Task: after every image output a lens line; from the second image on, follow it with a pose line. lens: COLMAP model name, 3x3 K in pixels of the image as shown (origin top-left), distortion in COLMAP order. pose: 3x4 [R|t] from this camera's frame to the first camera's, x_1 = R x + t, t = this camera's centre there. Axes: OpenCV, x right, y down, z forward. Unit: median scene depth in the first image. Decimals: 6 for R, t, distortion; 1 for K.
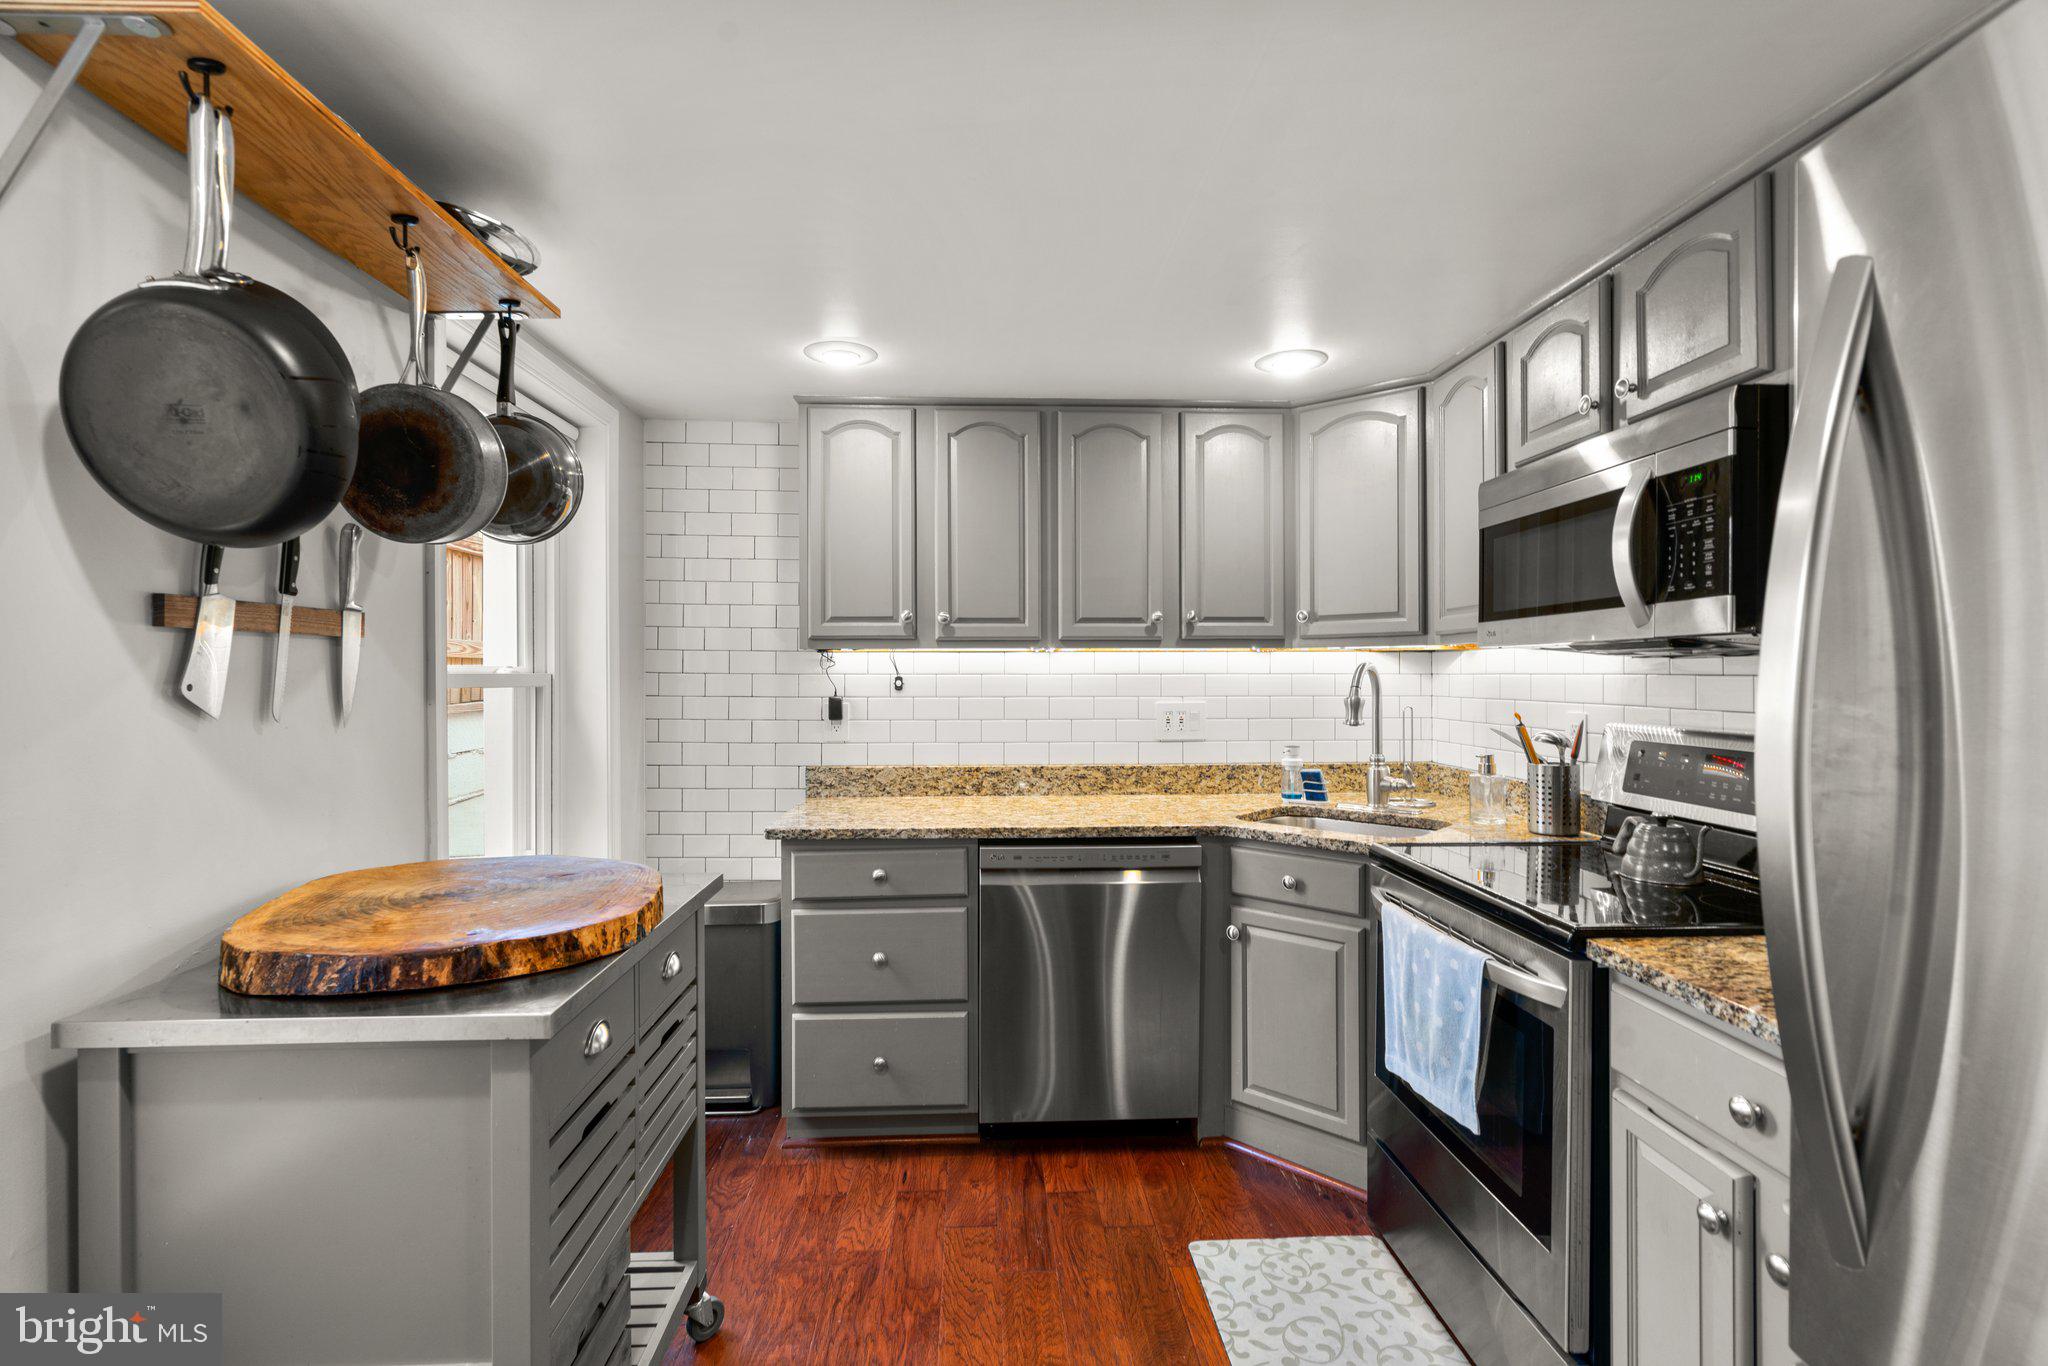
lens RADIAL K [[944.6, 0, 998.9], [0, 944.6, 672.2], [0, 0, 1]] dist [-0.014134, 0.007961]
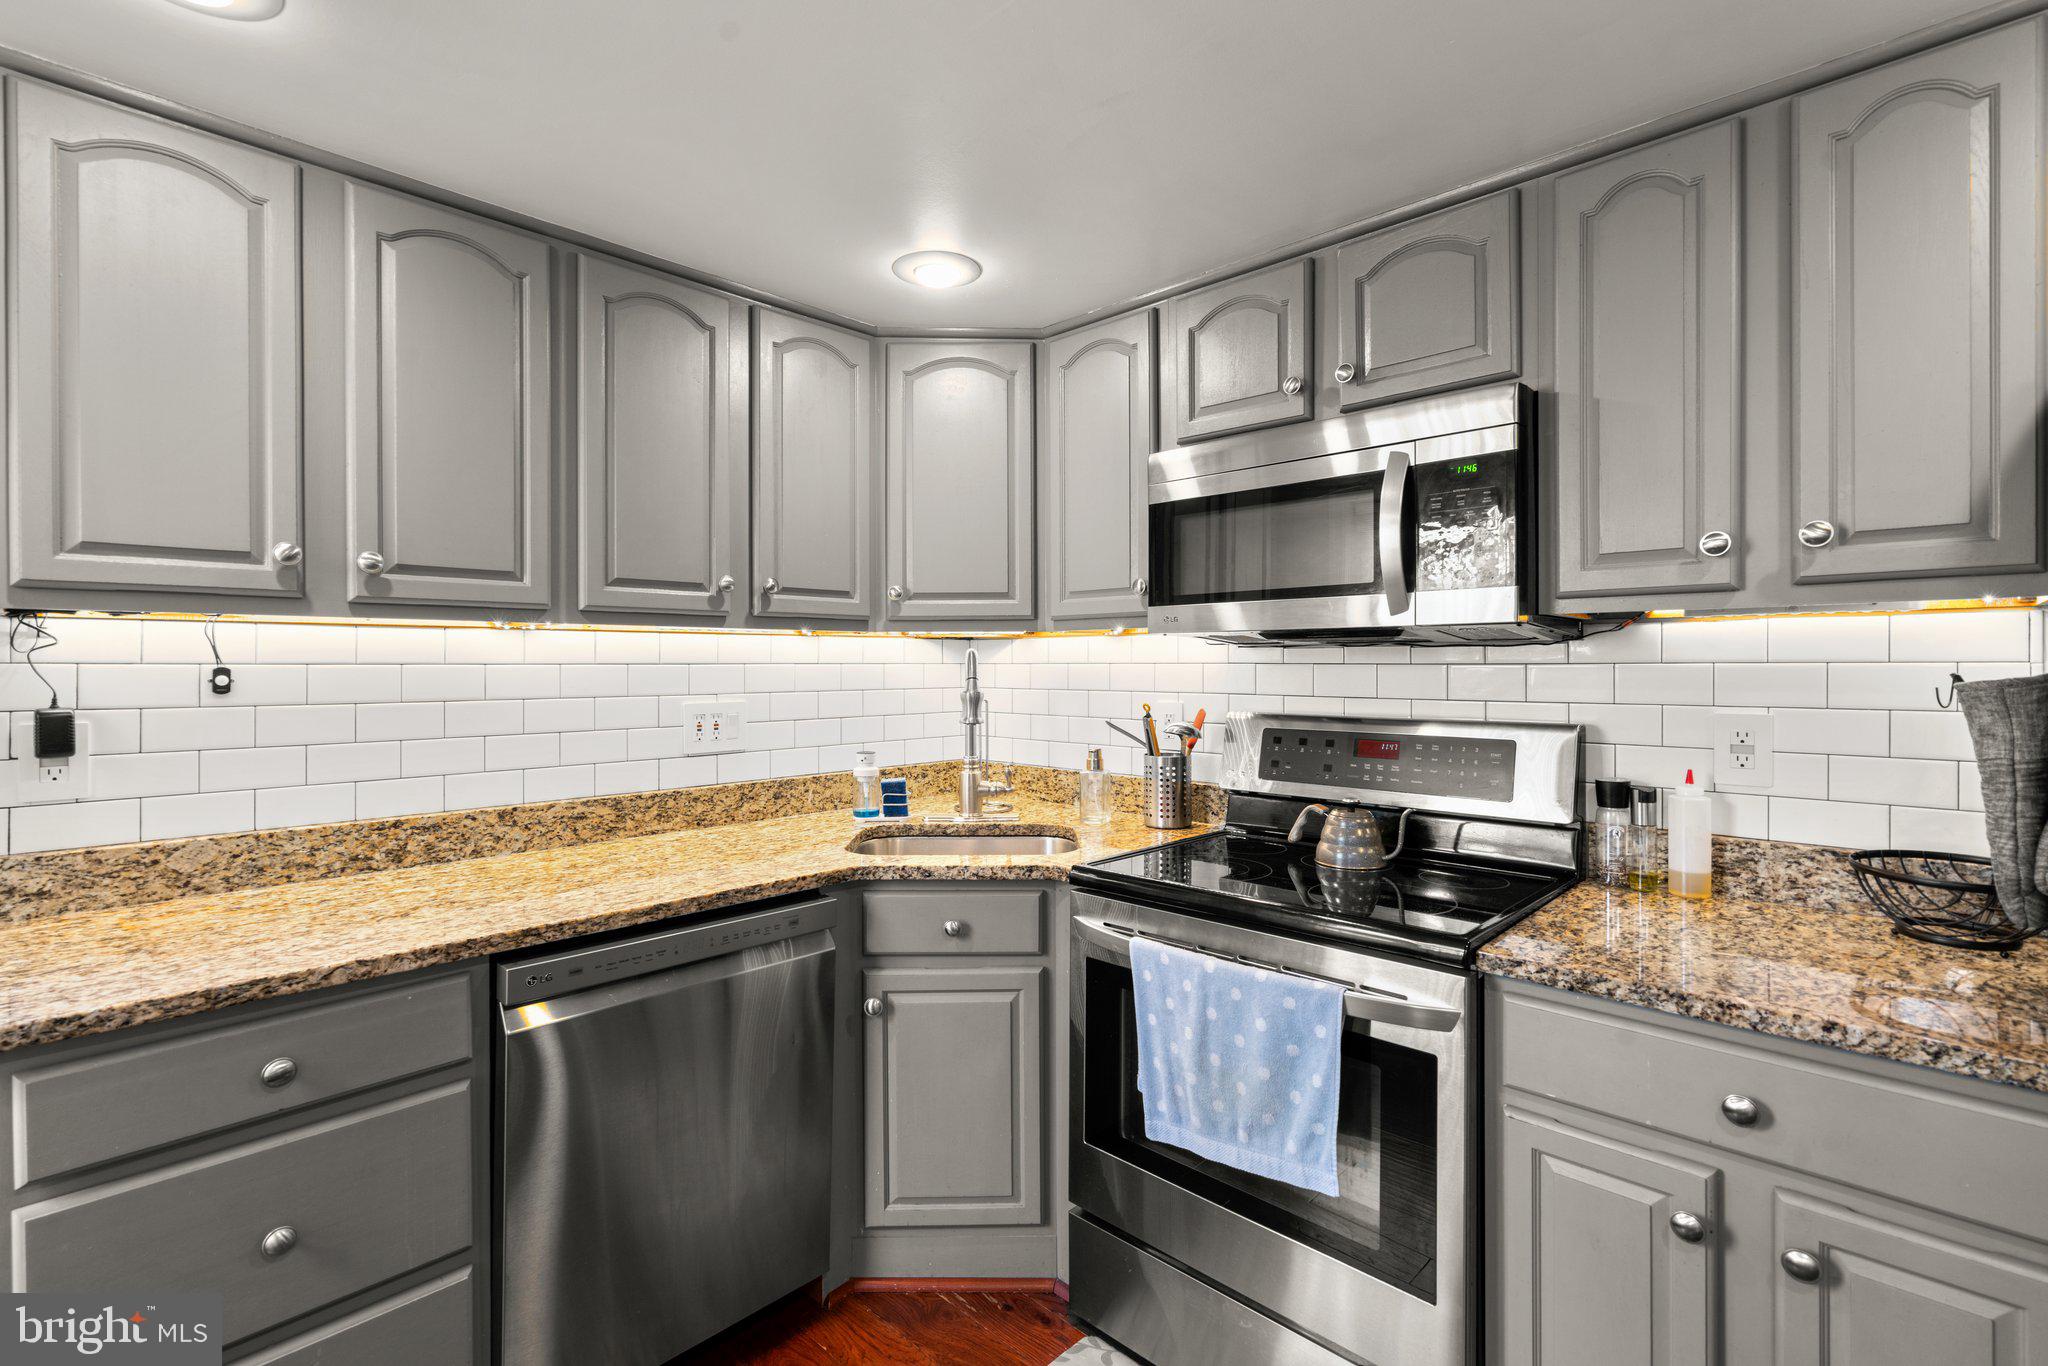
lens RADIAL K [[944.6, 0, 1026.4], [0, 944.6, 666.6], [0, 0, 1]] dist [-0.014134, 0.007961]
pose [[0.714752, -0.001606, 0.699376, -0.188254], [-0.000566, 0.999996, 0.002874, 0.002381], [-0.699378, -0.002450, 0.714748, 0.372237]]
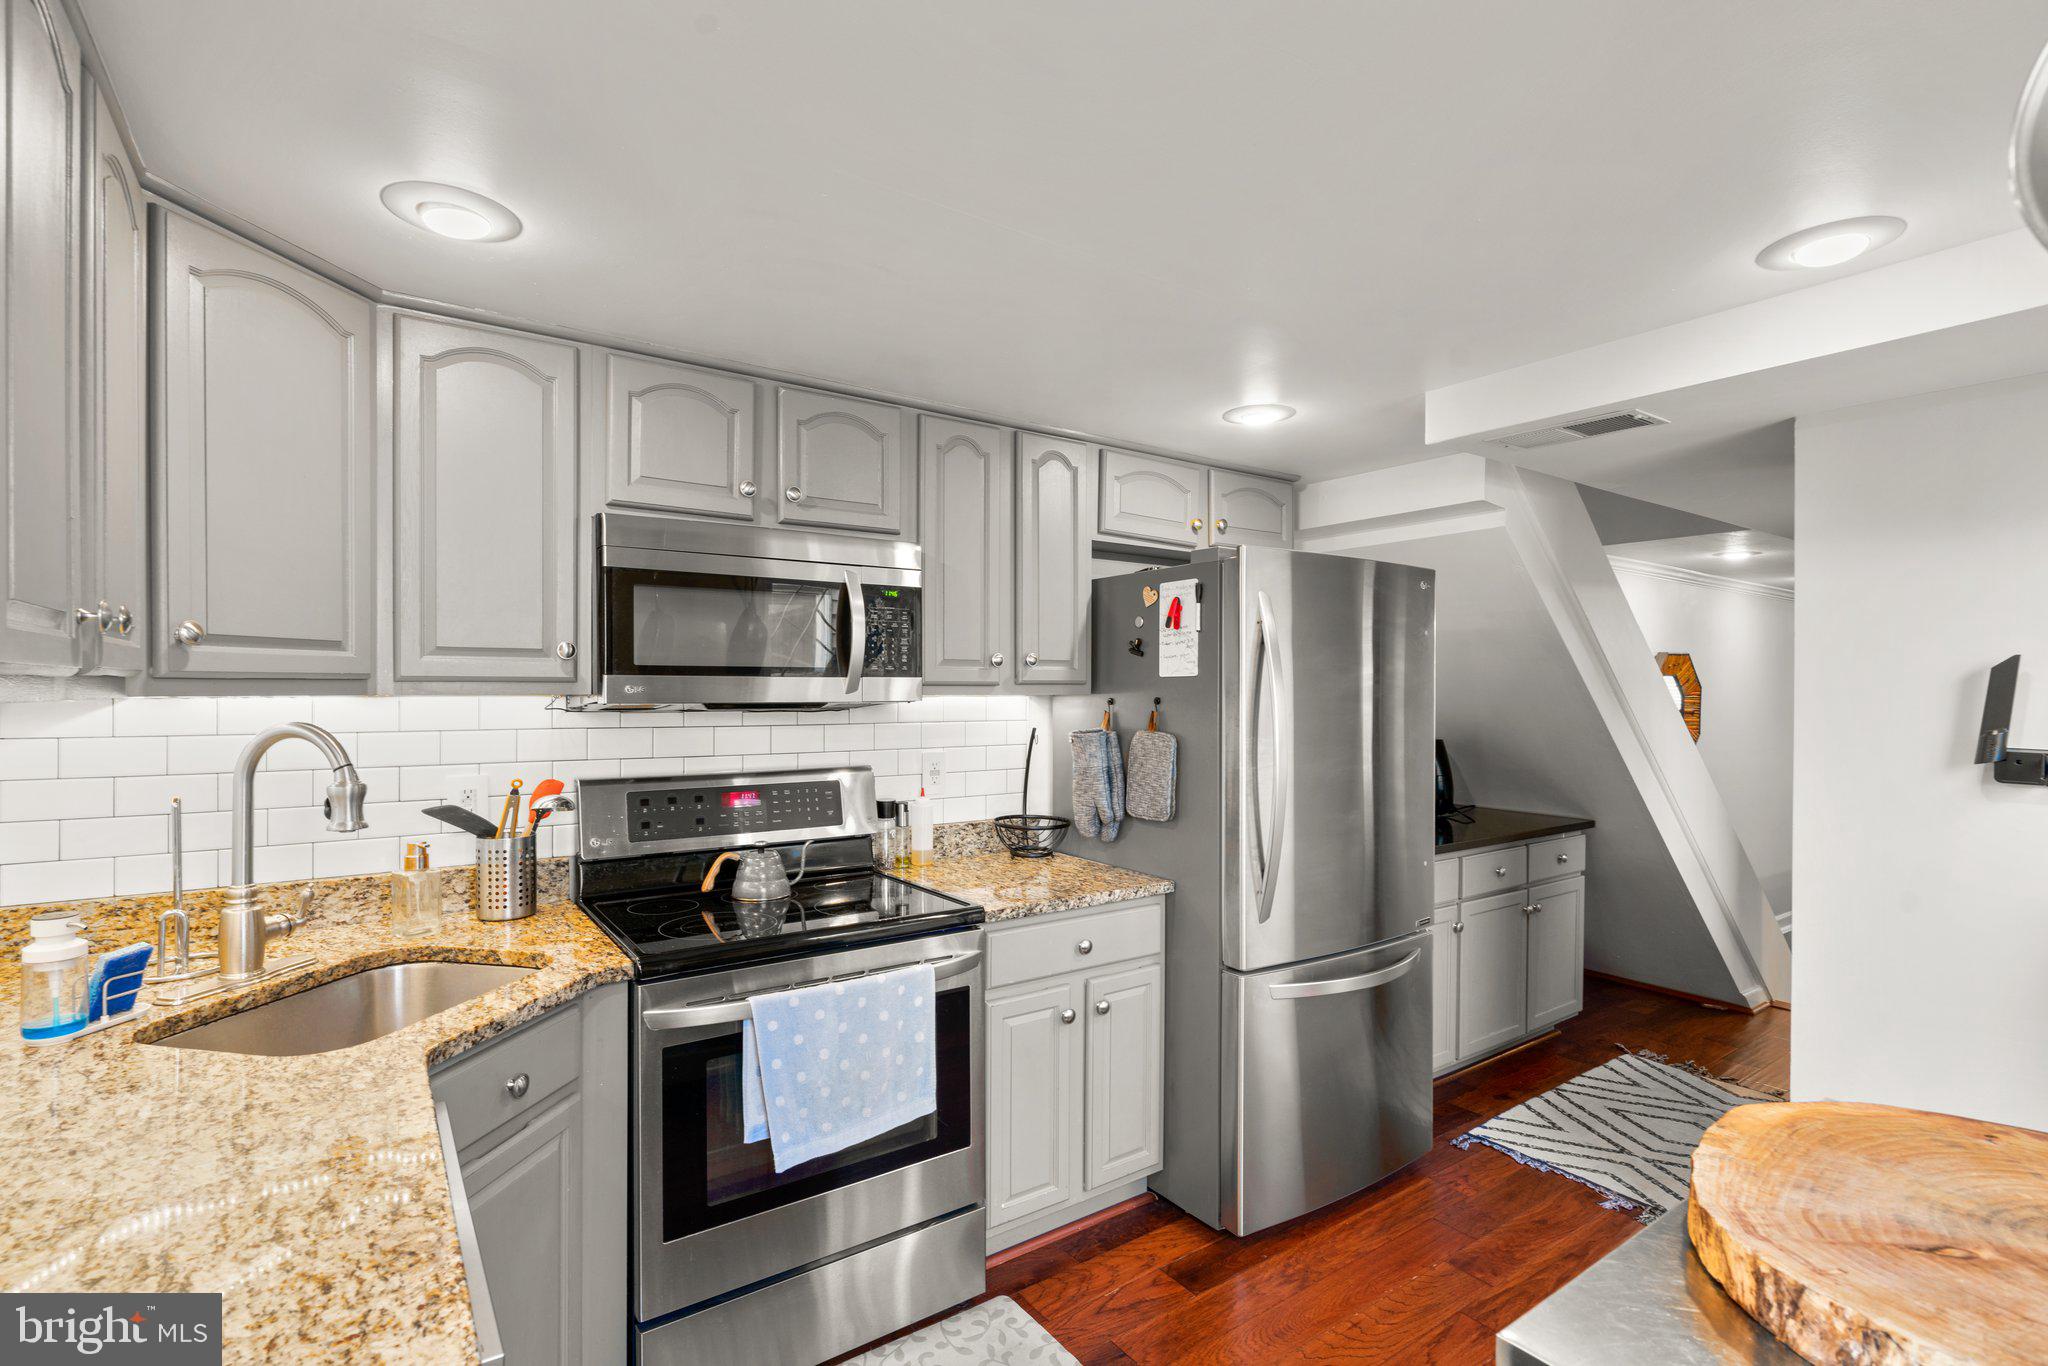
lens RADIAL K [[944.6, 0, 1014.1], [0, 944.6, 699.9], [0, 0, 1]] dist [-0.014134, 0.007961]
pose [[-0.546985, -0.007151, 0.837112, -0.361138], [-0.002844, 0.999974, 0.006684, -0.032020], [-0.837137, 0.001275, -0.546991, 1.006014]]
